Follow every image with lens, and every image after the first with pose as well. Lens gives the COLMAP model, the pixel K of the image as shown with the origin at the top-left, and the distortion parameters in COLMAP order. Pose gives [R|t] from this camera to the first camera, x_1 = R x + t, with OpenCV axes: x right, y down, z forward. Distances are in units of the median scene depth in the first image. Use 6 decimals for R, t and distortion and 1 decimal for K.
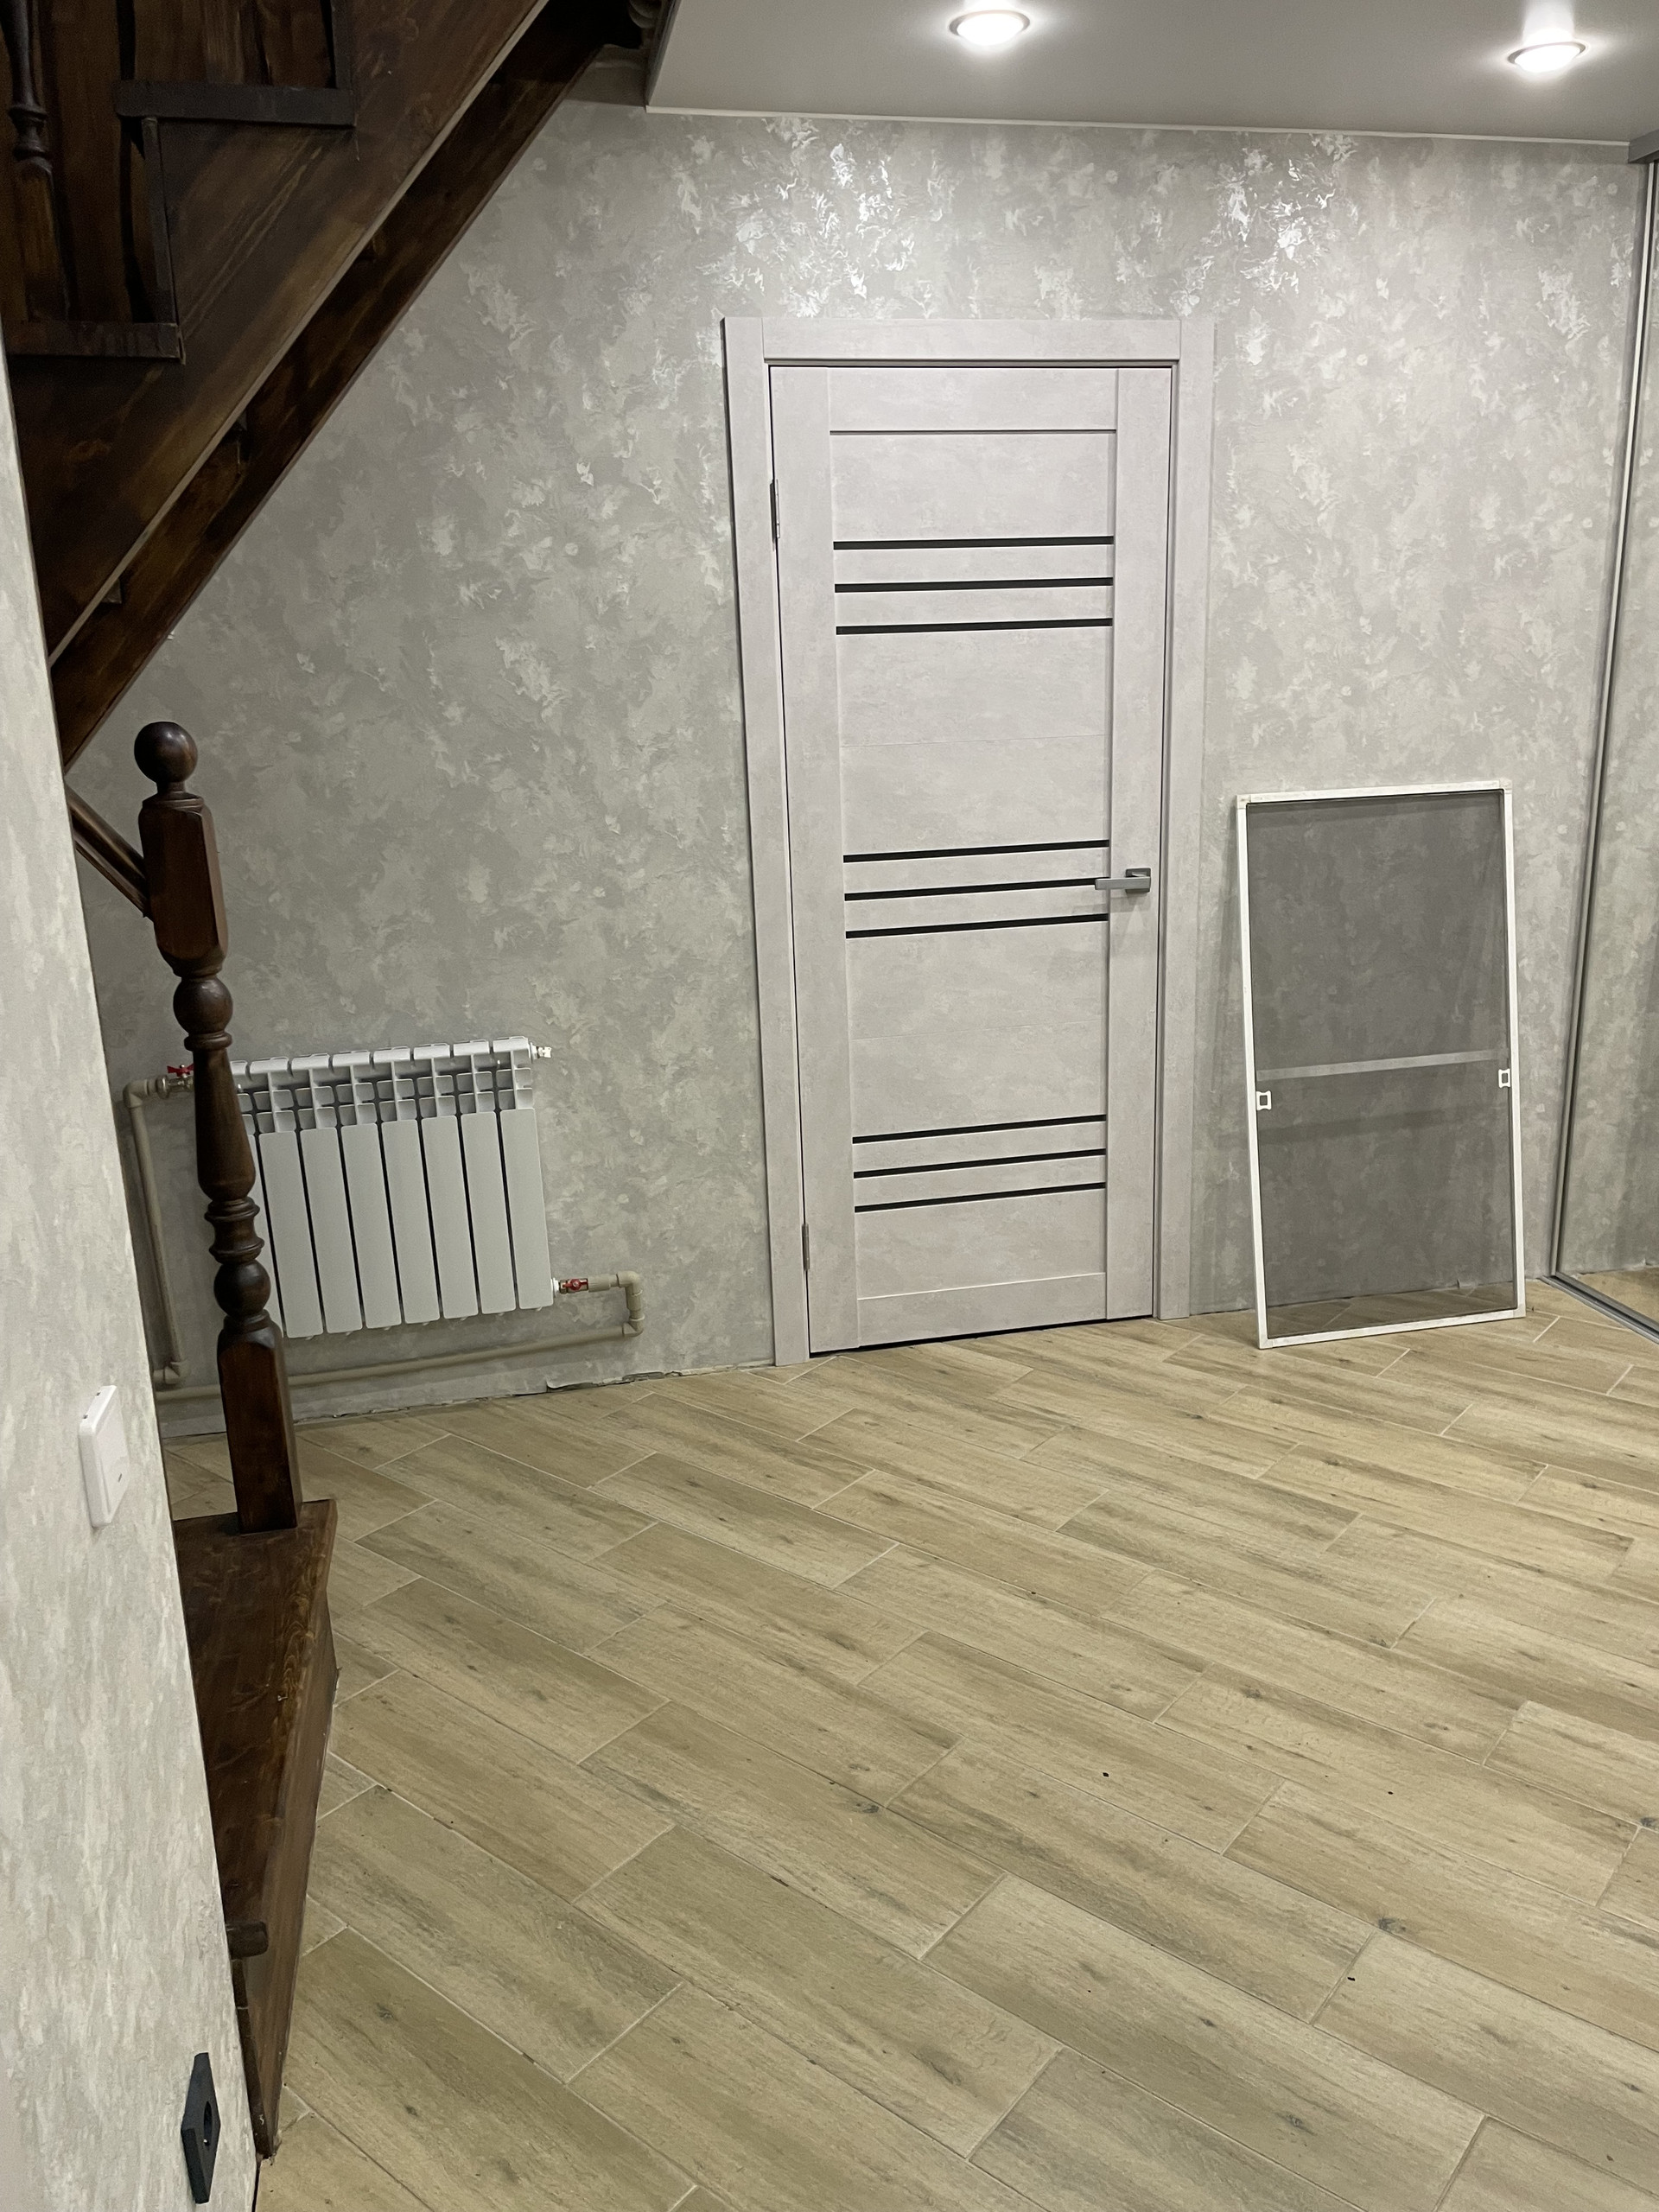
lens RADIAL K [[1677.1, 0, 861.8], [0, 1677.1, 1101.5], [0, 0, 1]] dist [0.102780, -0.129553]
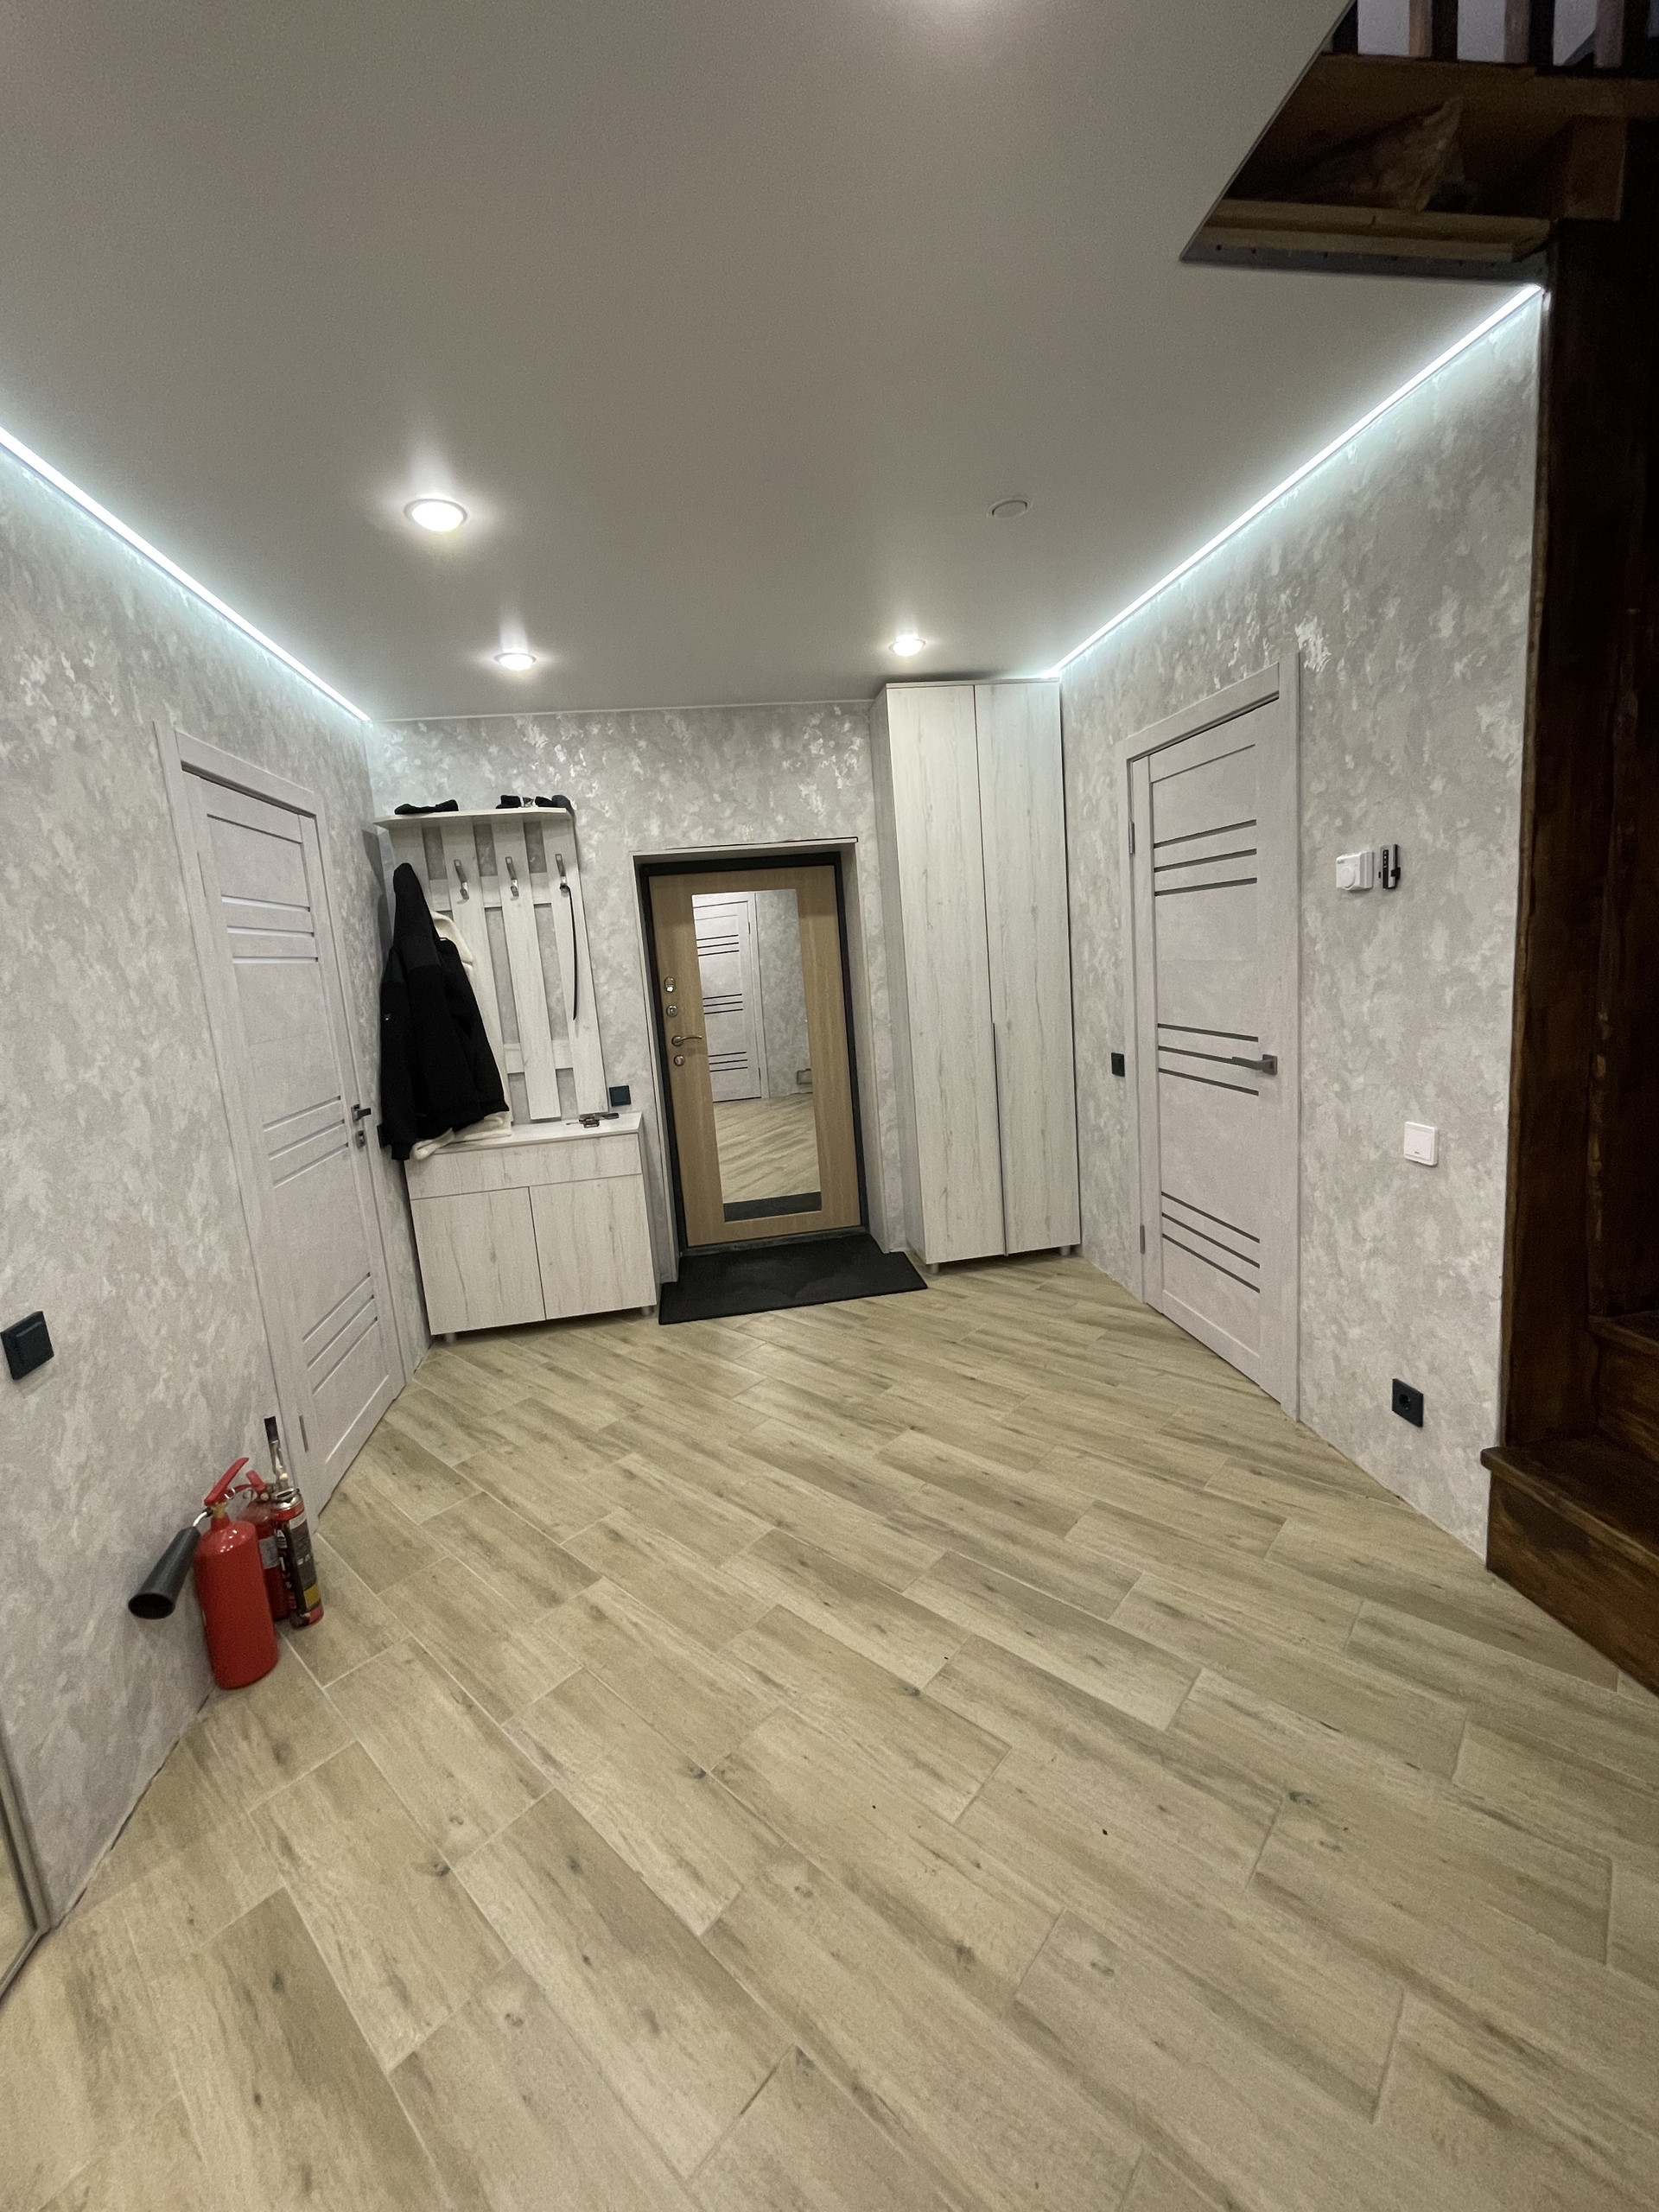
lens RADIAL K [[903.8, 0, 834.4], [0, 903.8, 1093.4], [0, 0, 1]] dist [-0.000905, 0.000782]
pose [[-0.992419, 0.097996, 0.074176, 0.158046], [0.119759, 0.906701, 0.404415, -0.231679], [-0.027624, 0.410232, -0.911563, 0.929160]]
